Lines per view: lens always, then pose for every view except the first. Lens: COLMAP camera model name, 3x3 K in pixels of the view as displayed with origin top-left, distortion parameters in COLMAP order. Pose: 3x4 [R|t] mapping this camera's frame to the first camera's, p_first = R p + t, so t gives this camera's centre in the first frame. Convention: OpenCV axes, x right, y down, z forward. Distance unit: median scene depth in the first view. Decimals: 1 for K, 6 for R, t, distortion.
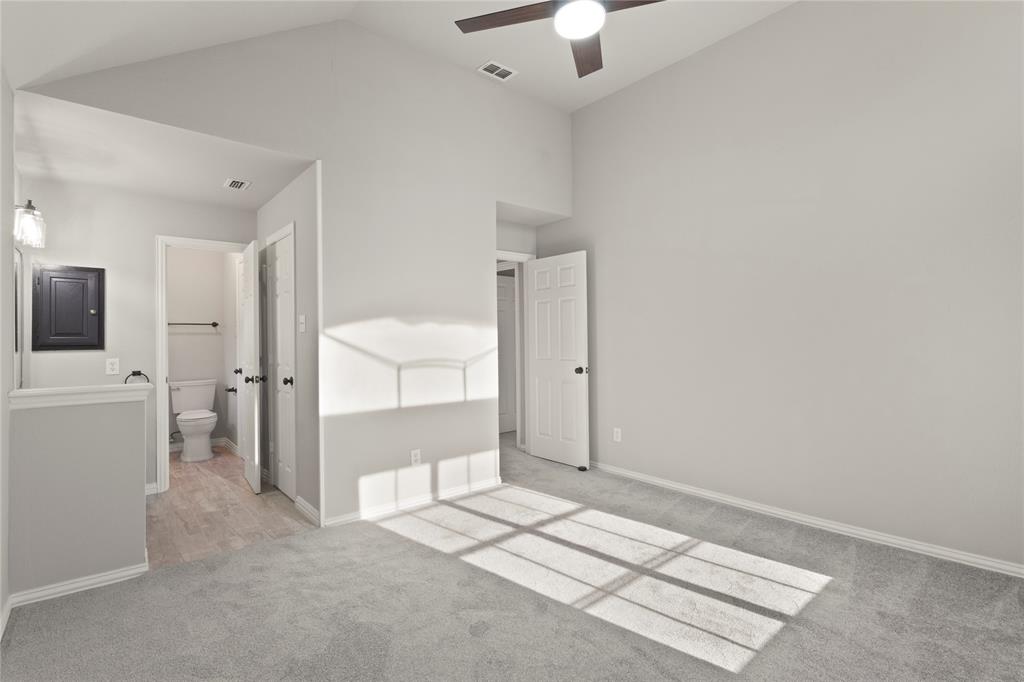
lens RADIAL K [[475.5, 0, 515.0], [0, 475.5, 338.0], [0, 0, 1]] dist [-0.014555, -0.000316]
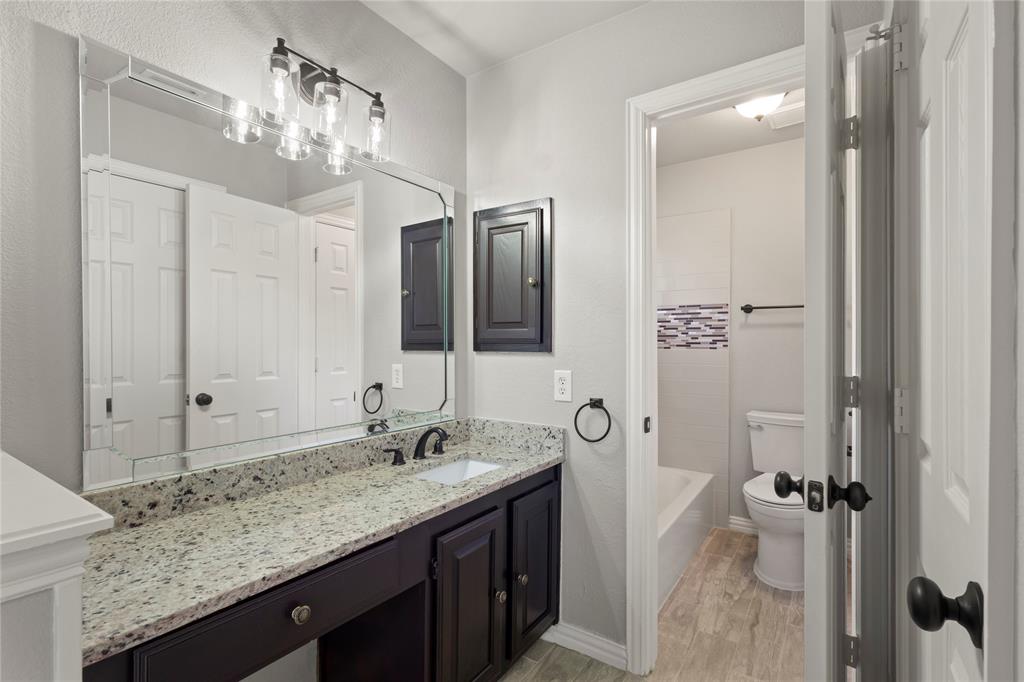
lens RADIAL K [[475.5, 0, 516.3], [0, 475.5, 343.8], [0, 0, 1]] dist [-0.014555, -0.000316]
pose [[0.271881, 0.012095, -0.962255, -0.368239], [-0.008729, 0.999911, 0.010102, 0.009999], [0.962291, 0.005653, 0.271962, 0.812425]]
